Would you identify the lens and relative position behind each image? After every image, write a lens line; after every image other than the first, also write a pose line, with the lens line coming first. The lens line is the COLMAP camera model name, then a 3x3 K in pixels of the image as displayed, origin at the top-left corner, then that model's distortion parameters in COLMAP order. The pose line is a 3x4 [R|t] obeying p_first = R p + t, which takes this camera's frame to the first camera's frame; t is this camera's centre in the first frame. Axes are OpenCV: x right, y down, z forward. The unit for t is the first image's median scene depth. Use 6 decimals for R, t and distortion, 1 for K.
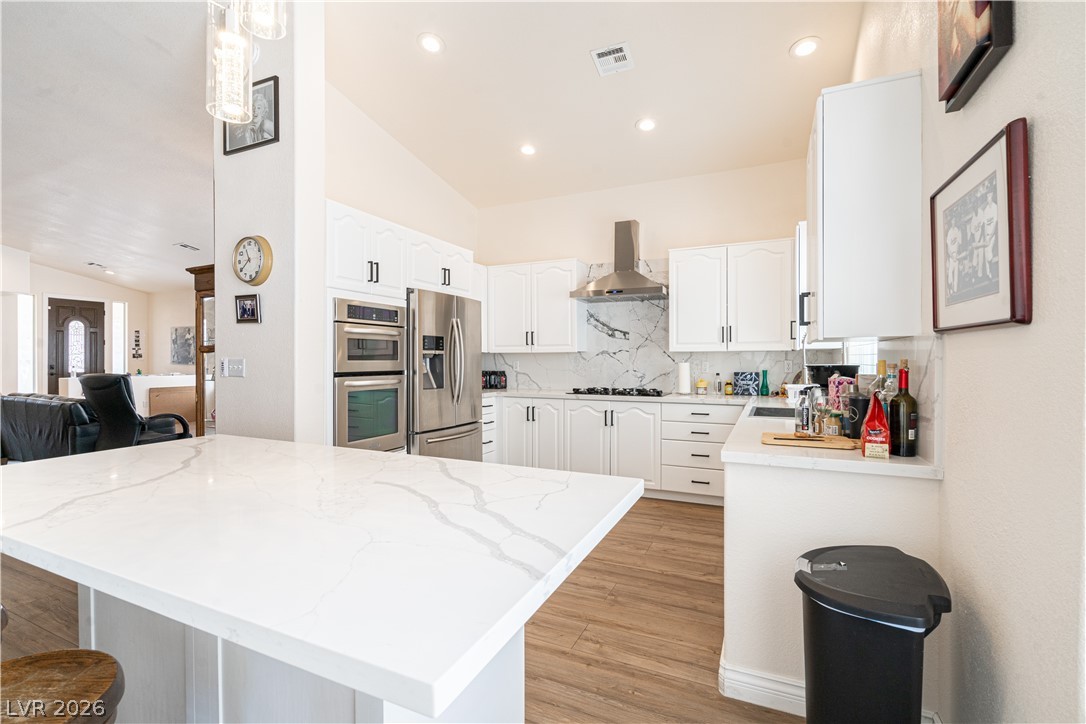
lens RADIAL K [[495.2, 0, 540.8], [0, 495.2, 359.0], [0, 0, 1]] dist [-0.005136, 0.003175]
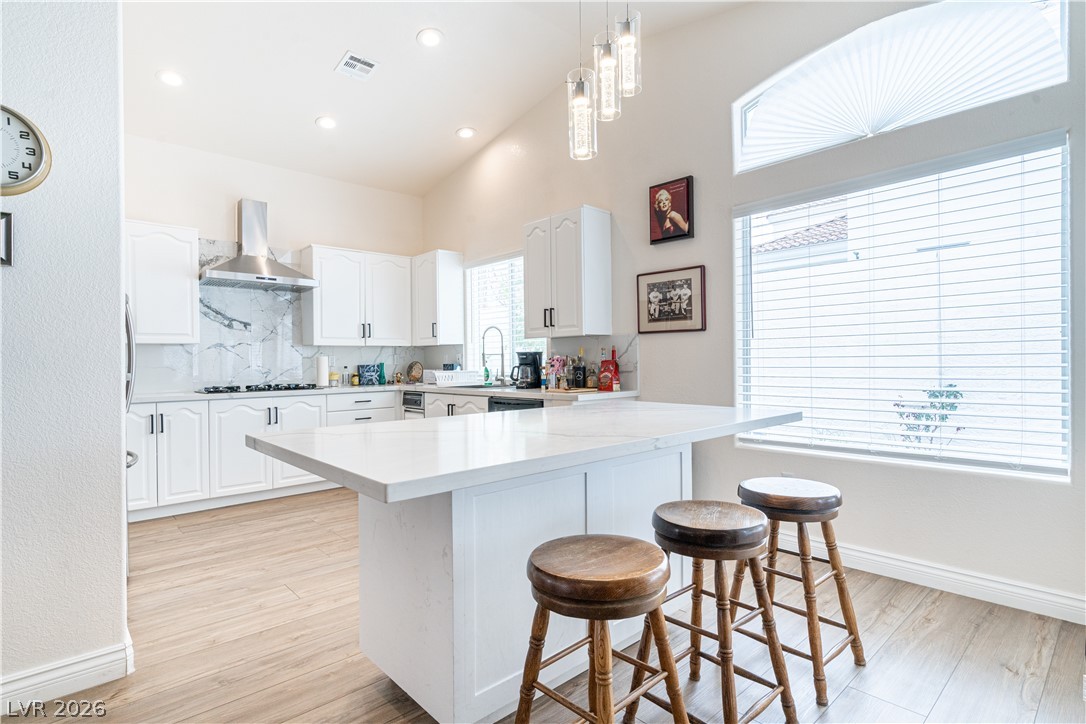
lens RADIAL K [[561.6, 0, 540.7], [0, 561.6, 360.9], [0, 0, 1]] dist [0.003139, 0.002853]
pose [[0.384544, -0.000916, 0.923106, -0.635778], [0.013058, 0.999905, -0.004447, 0.028723], [-0.923014, 0.013764, 0.384520, 0.138184]]
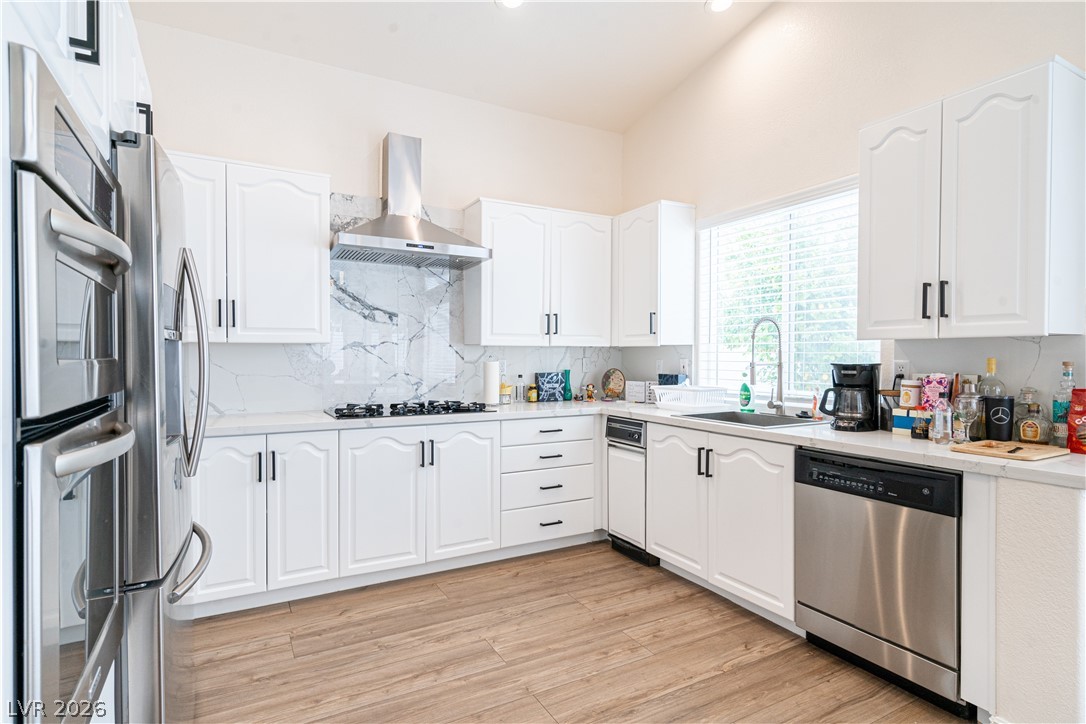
lens RADIAL K [[561.6, 0, 533.5], [0, 561.6, 363.4], [0, 0, 1]] dist [0.003139, 0.002853]
pose [[0.588581, -0.008448, 0.808394, -0.341755], [-0.002379, 0.999923, 0.012182, 0.000469], [-0.808435, -0.009093, 0.588516, 0.492243]]
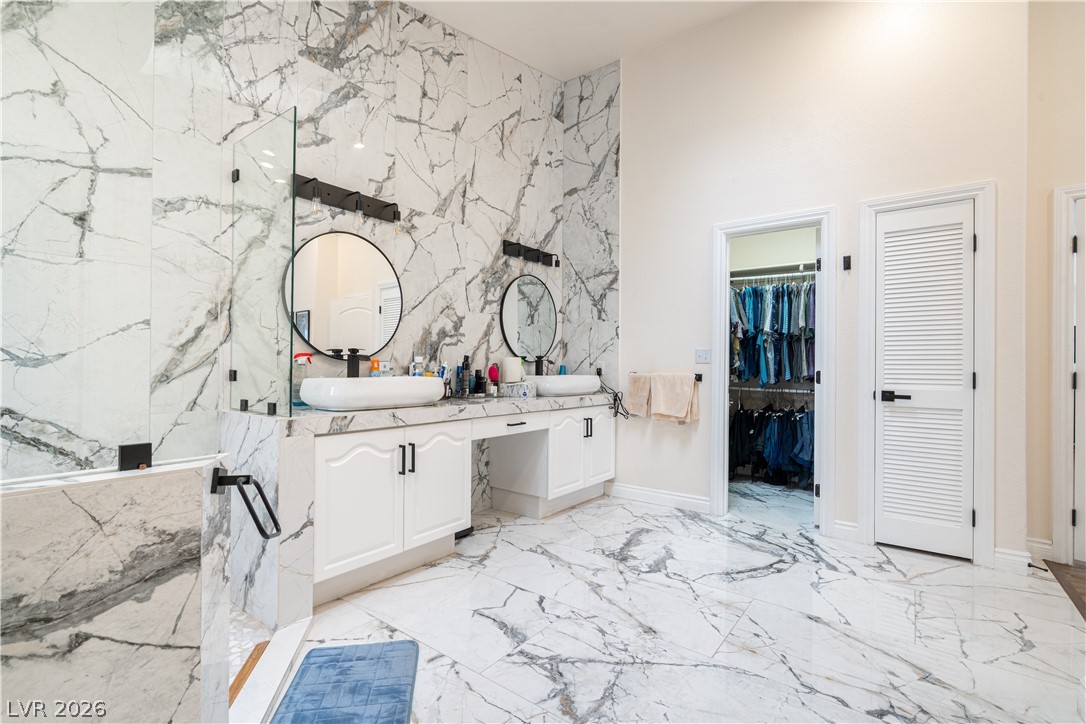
lens RADIAL K [[495.2, 0, 541.5], [0, 495.2, 363.5], [0, 0, 1]] dist [-0.005136, 0.003175]
pose [[-0.889911, -0.006715, -0.456084, -0.034143], [0.007337, -0.999973, 0.000408, -0.013857], [-0.456074, -0.002983, 0.889937, 0.617188]]
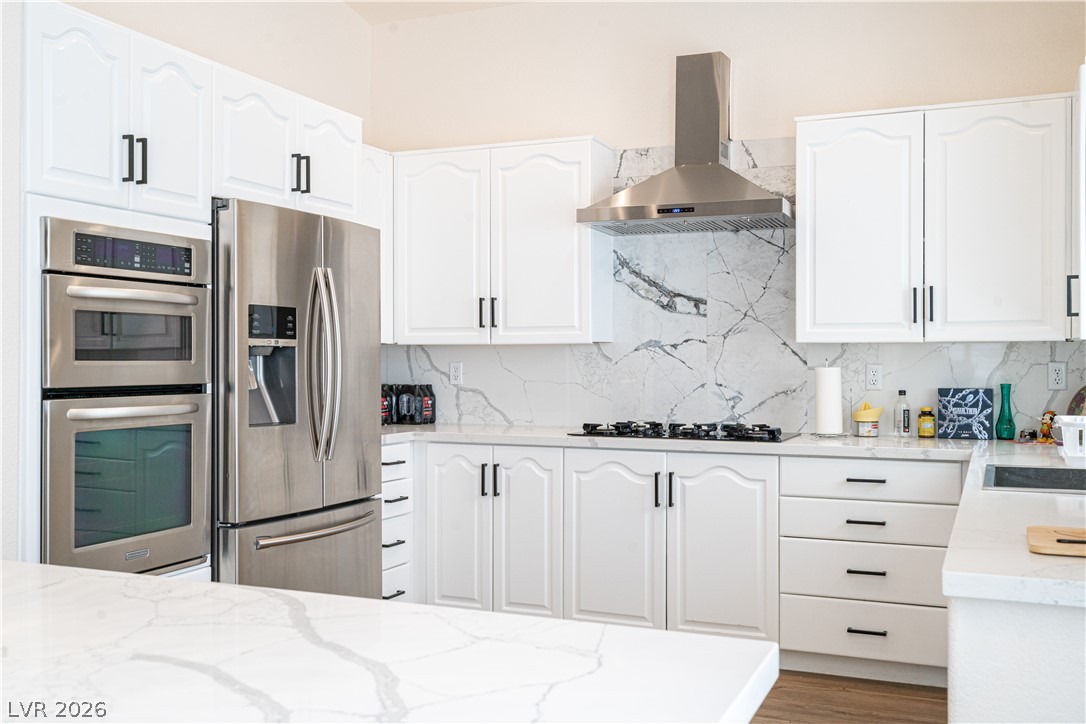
lens RADIAL K [[1067.6, 0, 537.1], [0, 1067.6, 355.4], [0, 0, 1]] dist [0.012884, 0.000000]
pose [[0.999513, 0.002210, 0.031135, -0.008430], [-0.002113, 0.999993, -0.003165, 0.000255], [-0.031142, 0.003097, 0.999510, 0.030403]]
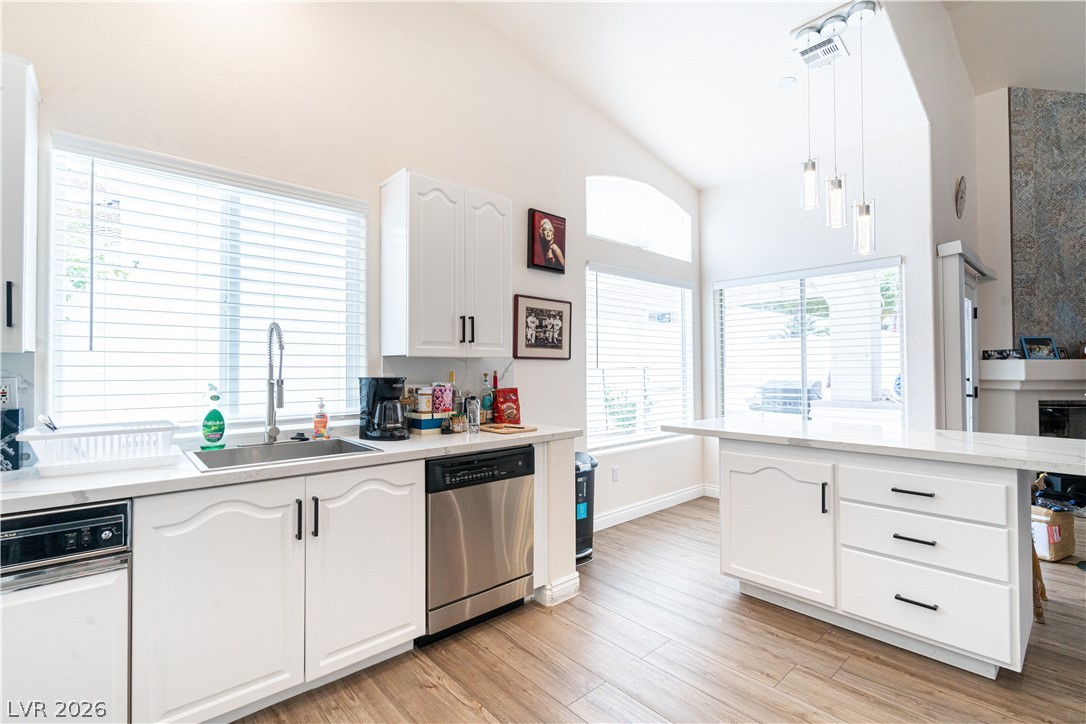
lens RADIAL K [[495.2, 0, 547.6], [0, 495.2, 360.5], [0, 0, 1]] dist [-0.005136, 0.003175]
pose [[-0.925932, 0.009497, 0.377570, -0.050357], [0.003826, 0.999868, -0.015767, -0.002906], [-0.377670, -0.013154, -0.925847, 1.014014]]
